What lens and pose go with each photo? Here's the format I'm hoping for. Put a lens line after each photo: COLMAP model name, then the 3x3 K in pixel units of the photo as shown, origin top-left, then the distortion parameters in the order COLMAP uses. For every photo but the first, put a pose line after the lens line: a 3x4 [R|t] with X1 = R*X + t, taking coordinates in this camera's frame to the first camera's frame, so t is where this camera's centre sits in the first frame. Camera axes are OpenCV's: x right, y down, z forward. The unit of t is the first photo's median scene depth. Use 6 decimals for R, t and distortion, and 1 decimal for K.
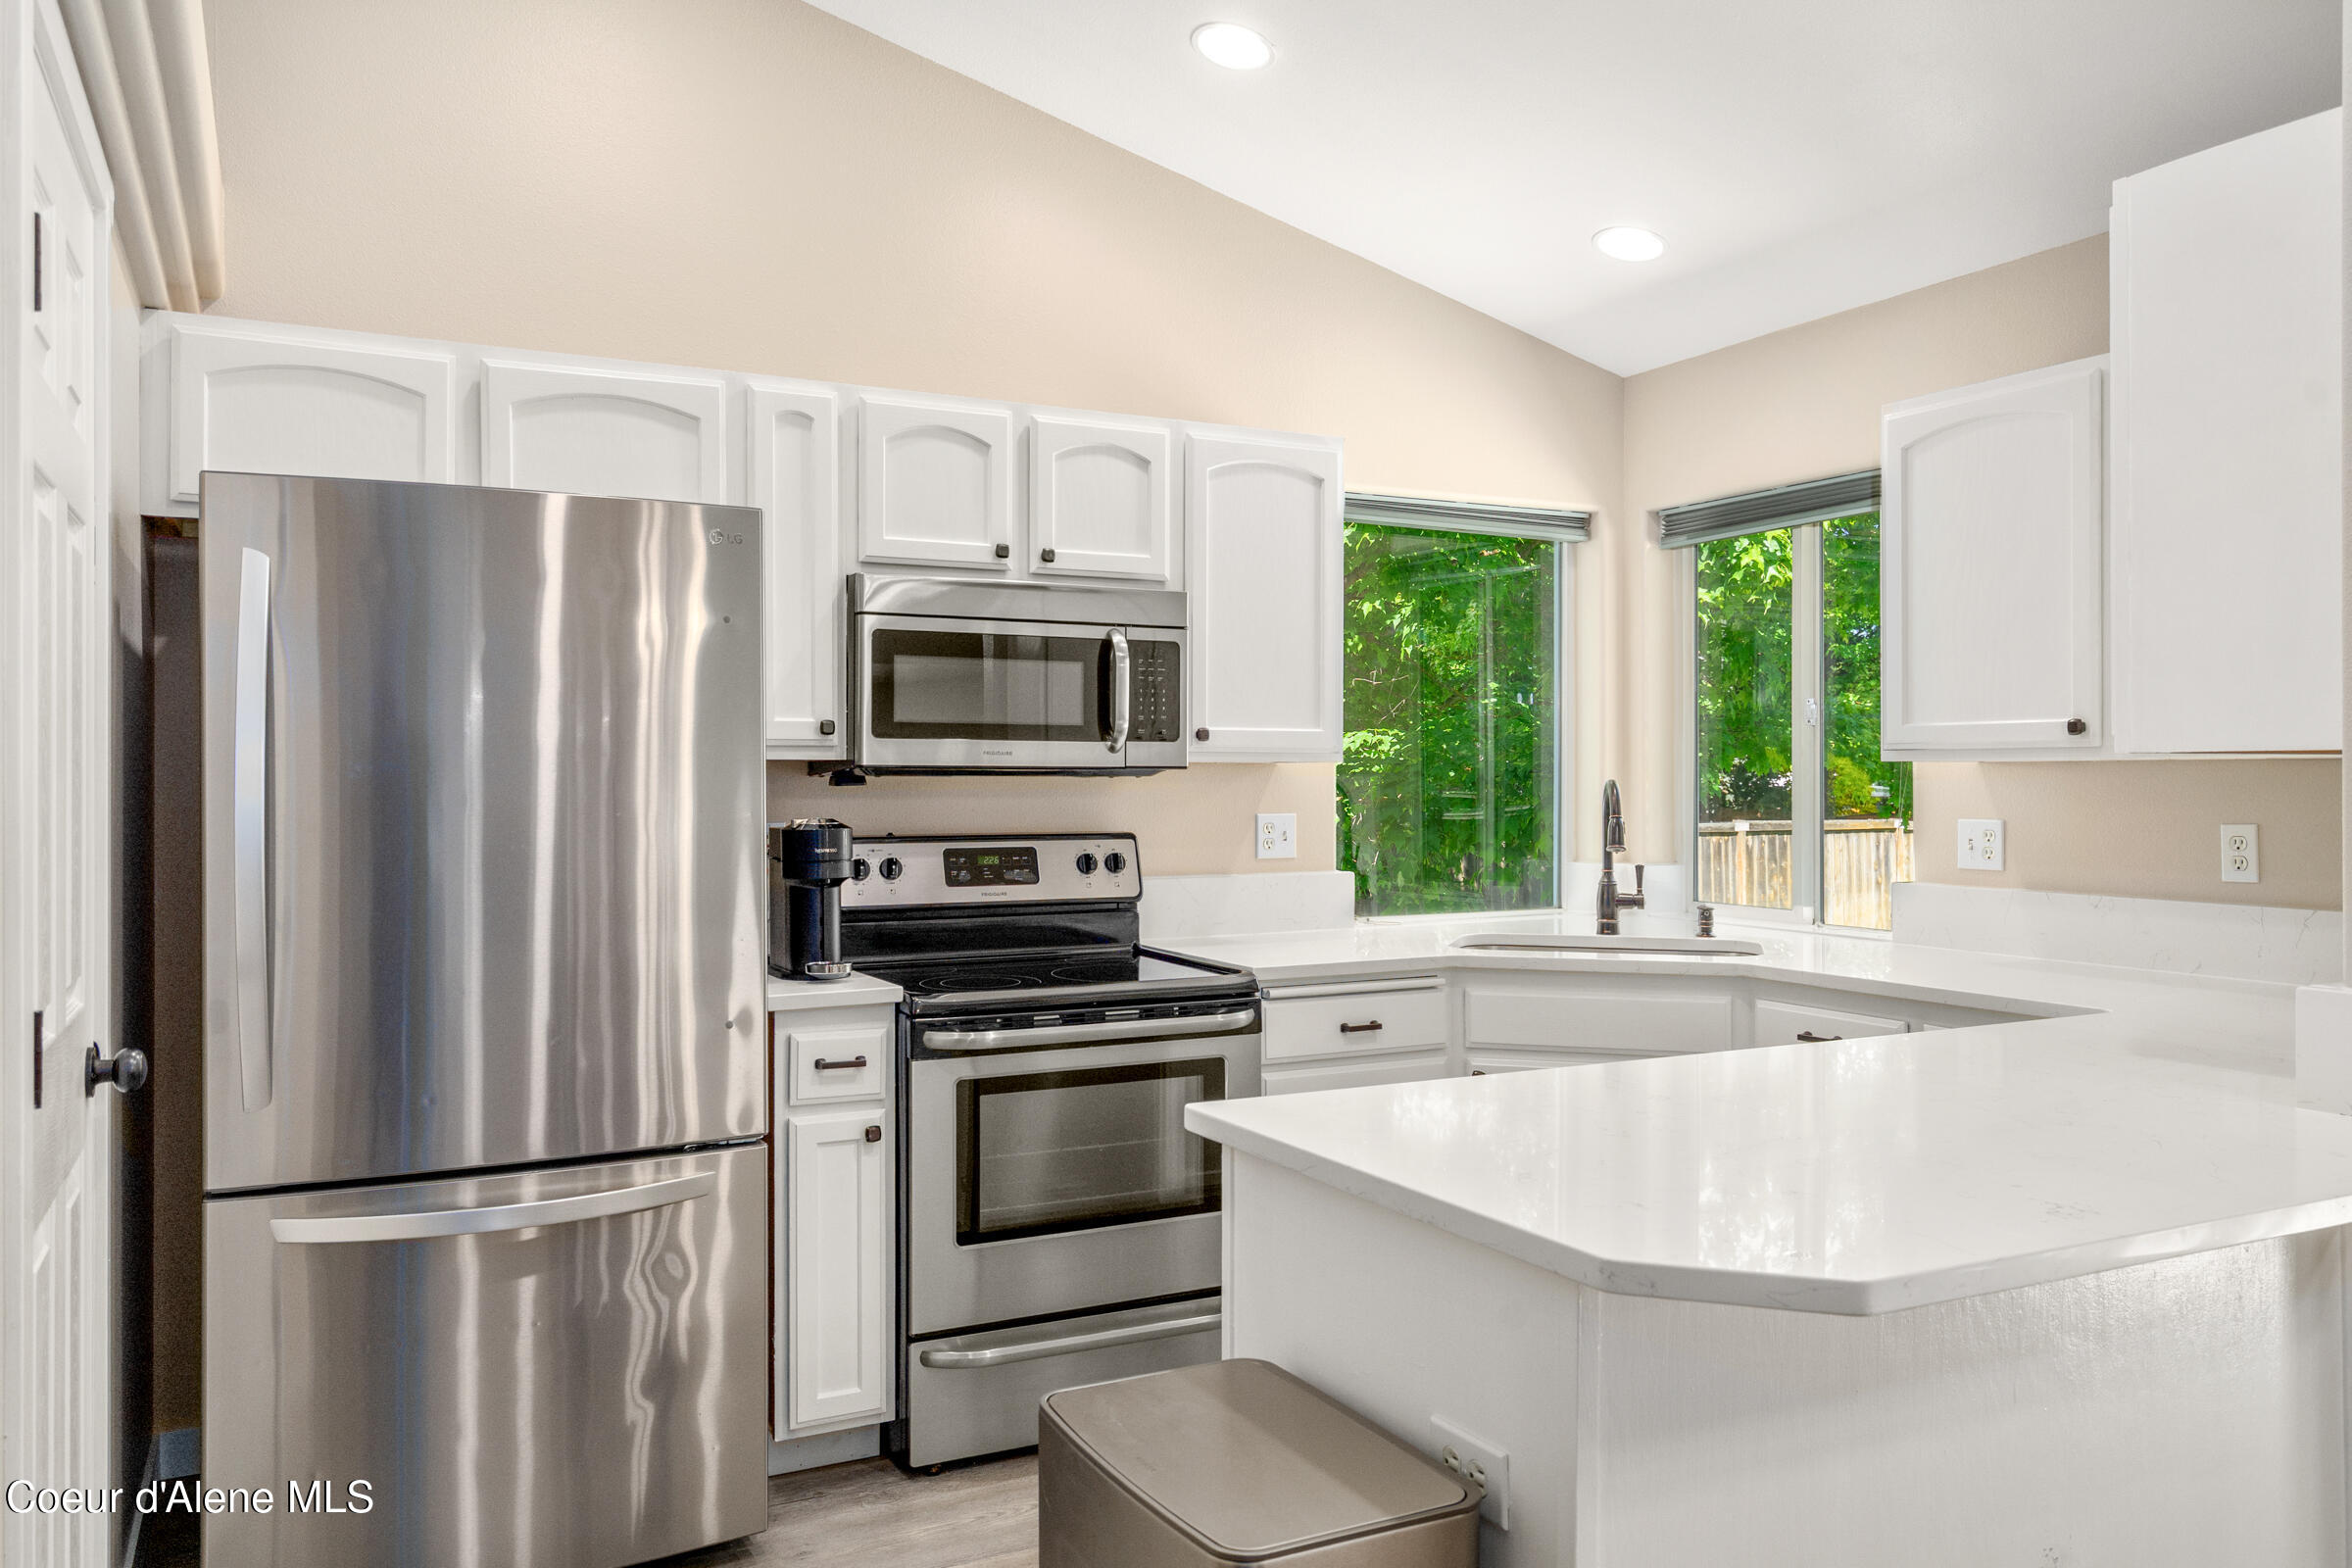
lens RADIAL K [[1695.6, 0, 1178.5], [0, 1695.6, 774.2], [0, 0, 1]] dist [0.010698, -0.002017]
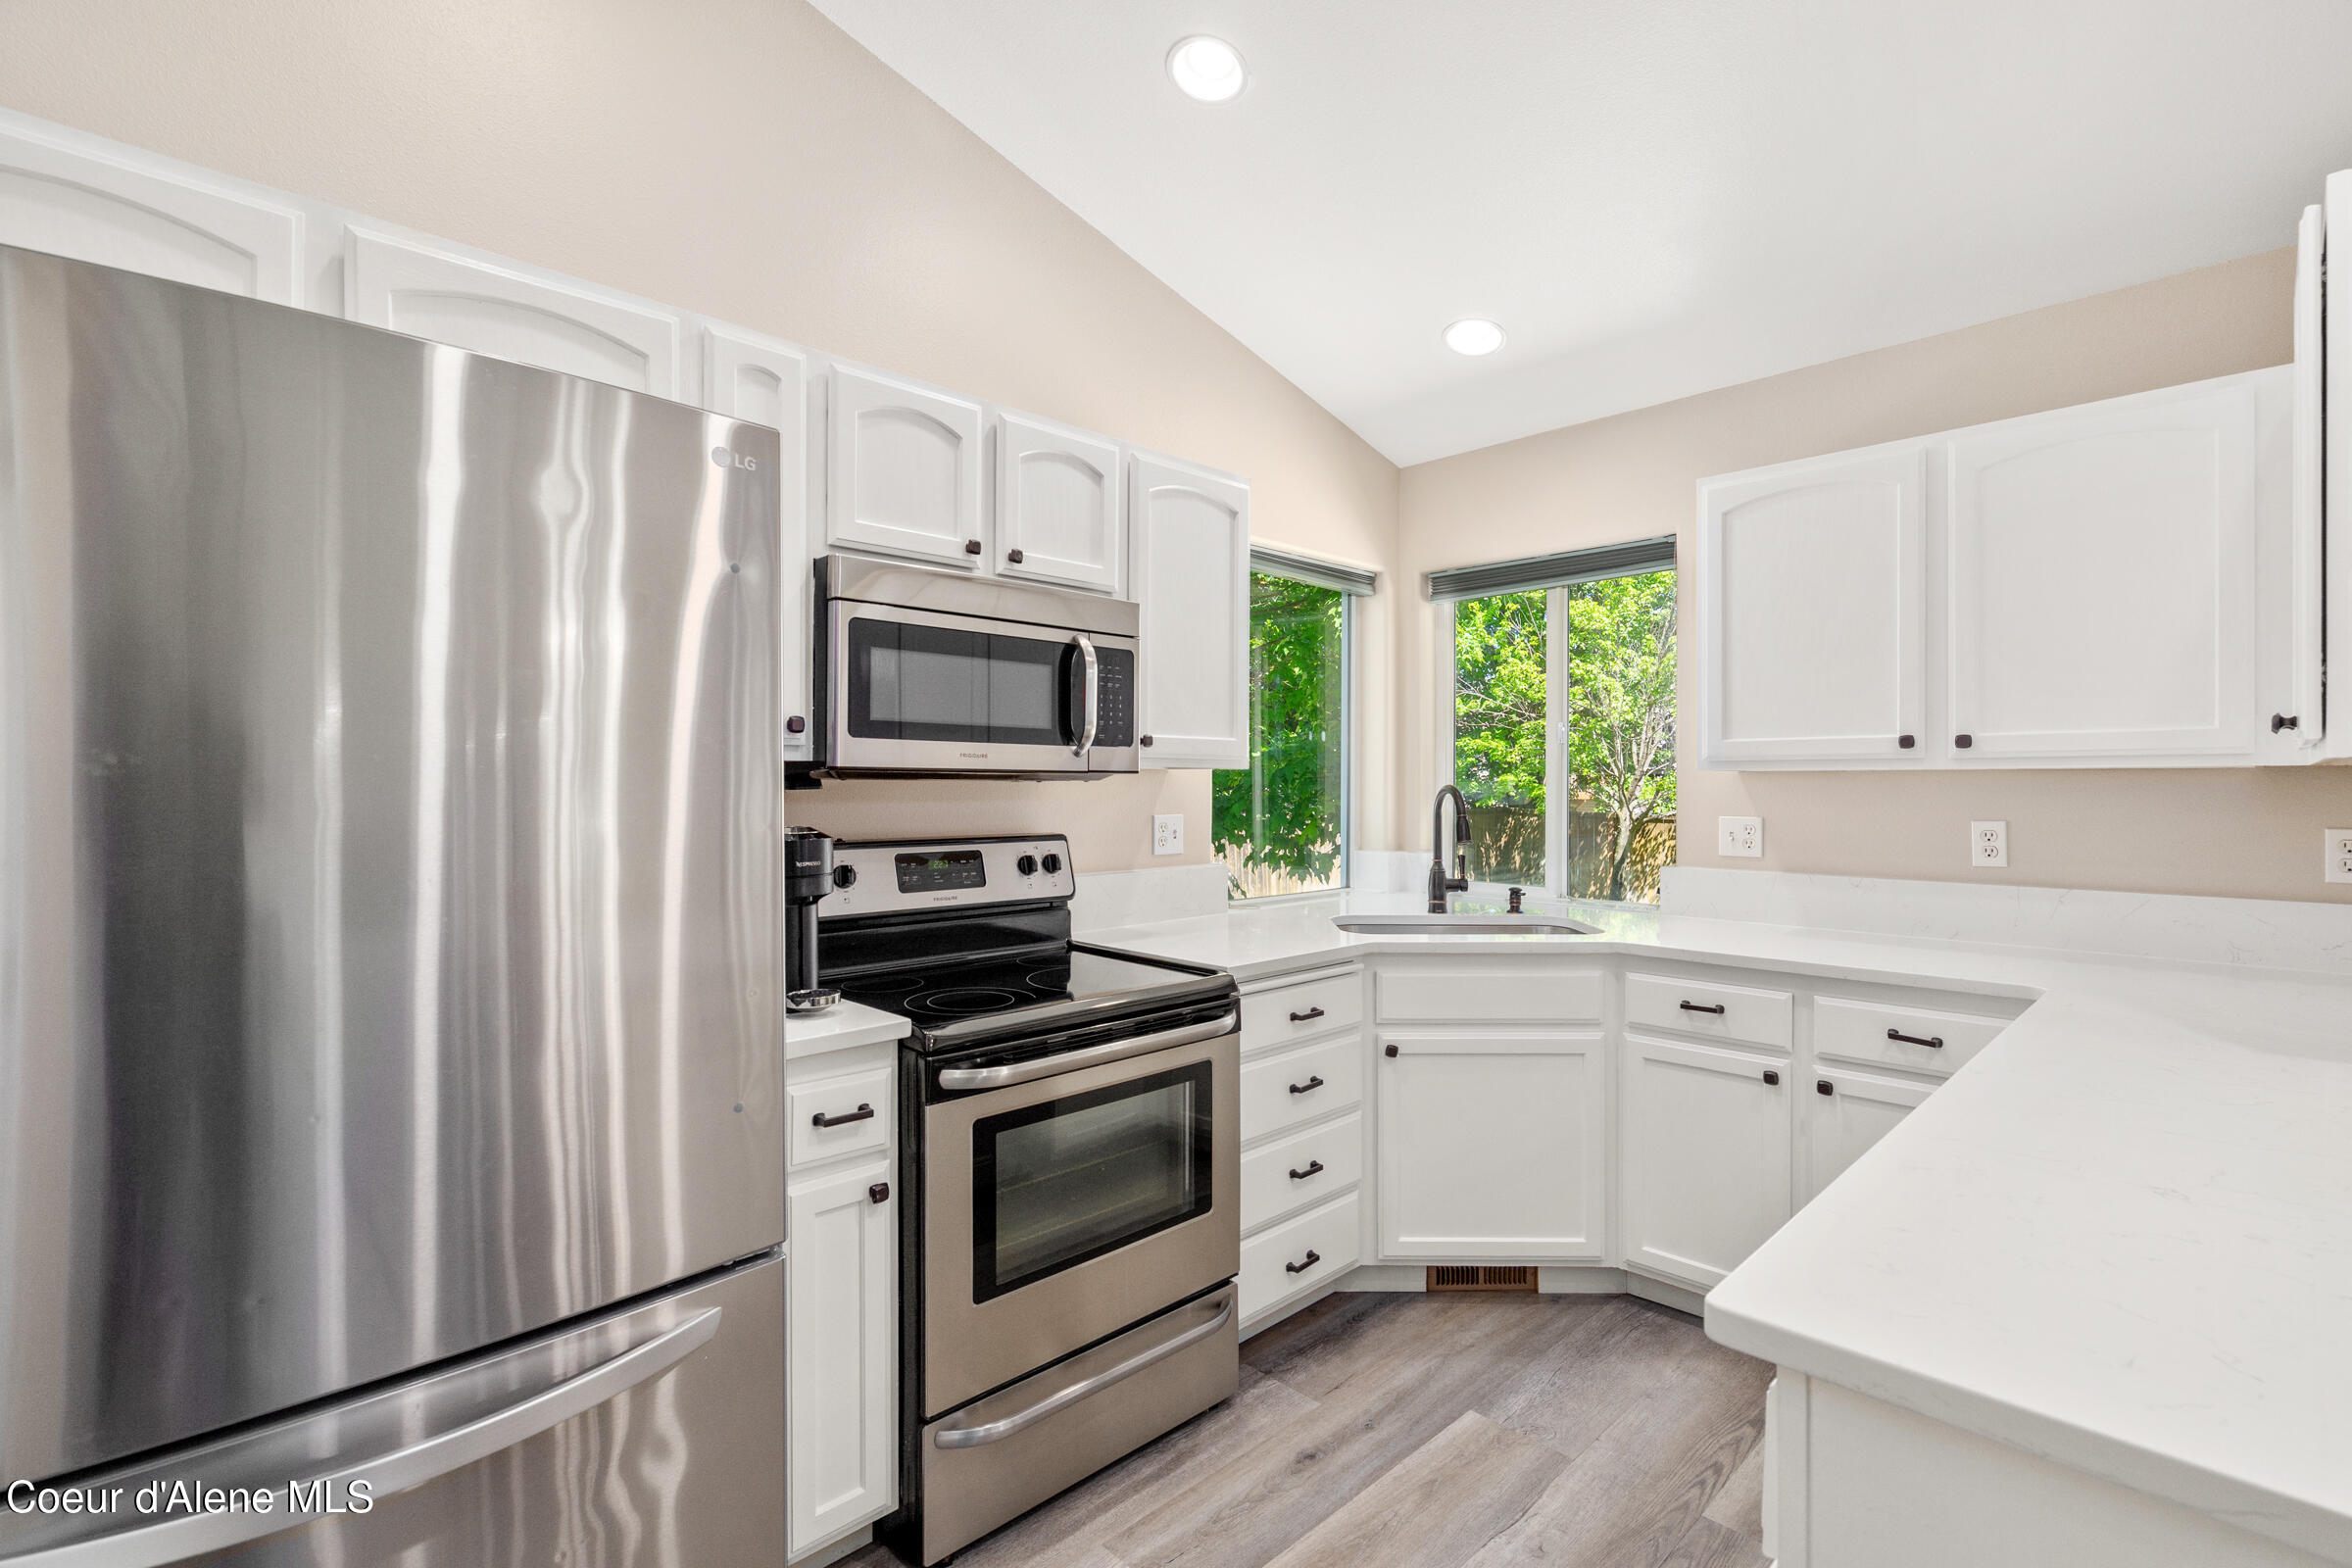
lens RADIAL K [[1065.8, 0, 1181.7], [0, 1065.8, 784.3], [0, 0, 1]] dist [-0.007293, 0.003189]
pose [[0.957823, 0.002268, 0.287351, -0.167982], [-0.002823, 0.999995, 0.001518, 0.002572], [-0.287346, -0.002266, 0.957824, 0.390267]]
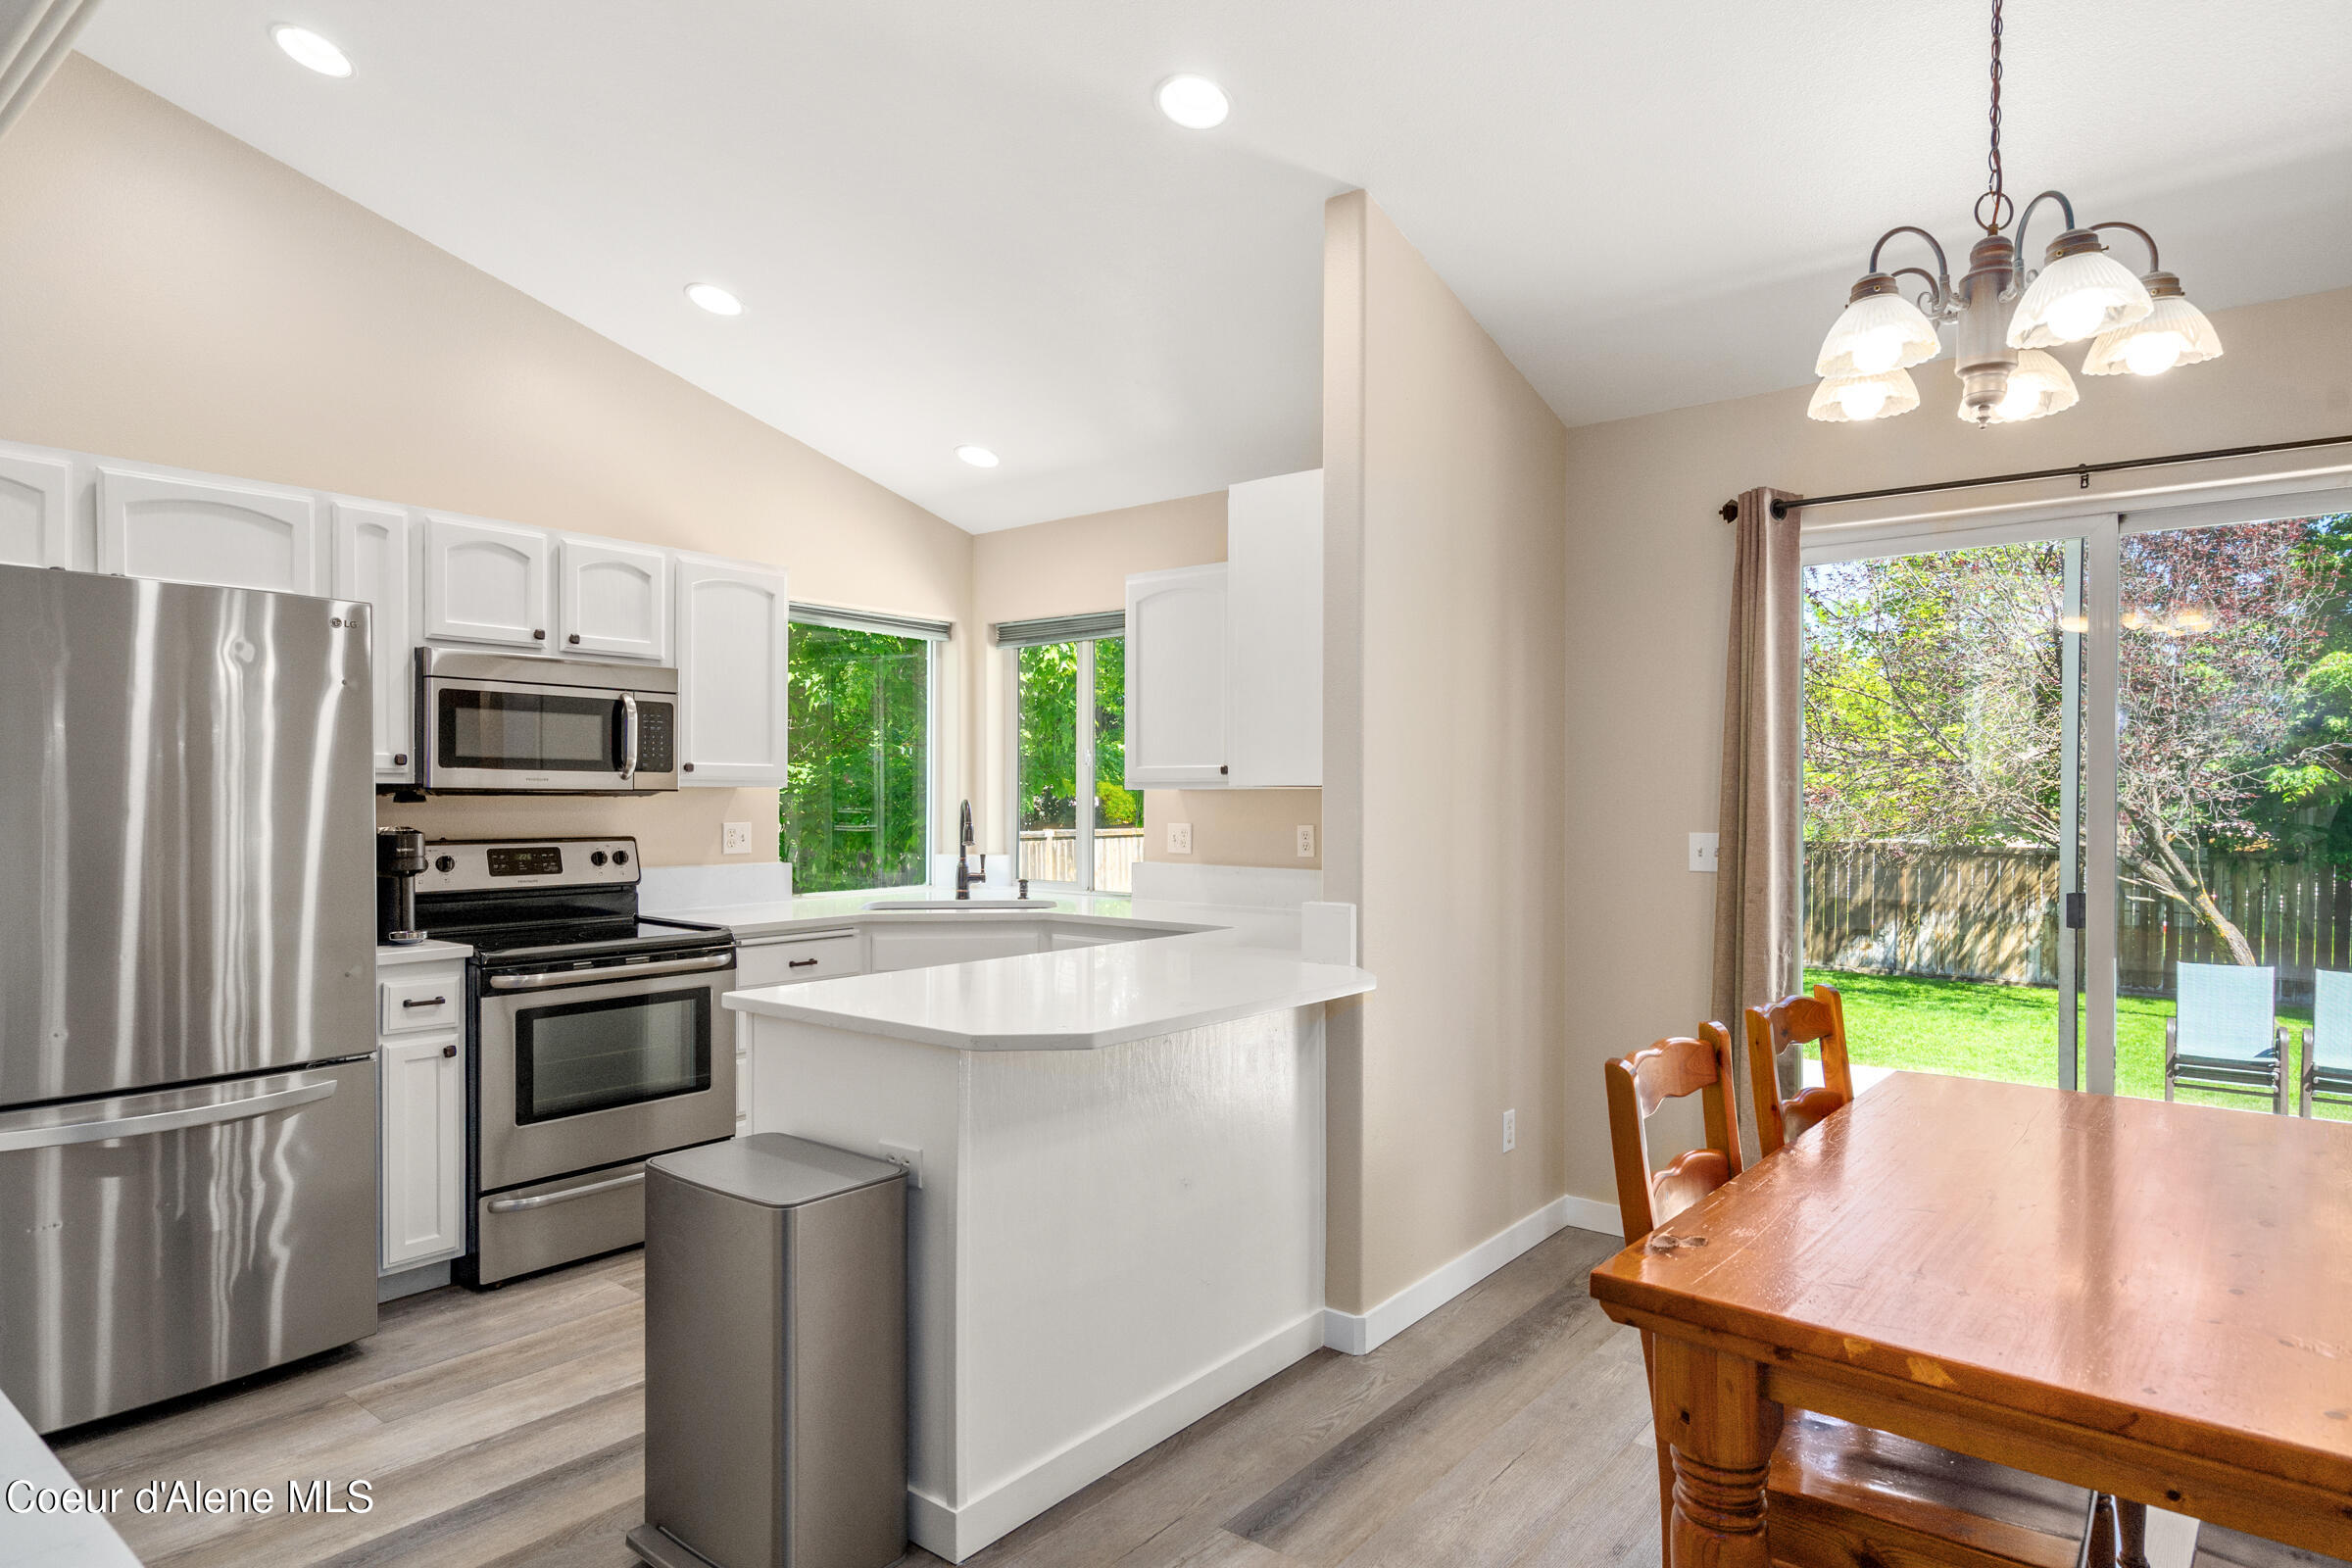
lens RADIAL K [[1305.7, 0, 1174.8], [0, 1305.7, 806.7], [0, 0, 1]] dist [0.005873, 0.001150]
pose [[0.914894, 0.000259, 0.403695, -0.061079], [-0.003694, 0.999963, 0.007731, -0.000146], [-0.403678, -0.008564, 0.914861, -0.201243]]
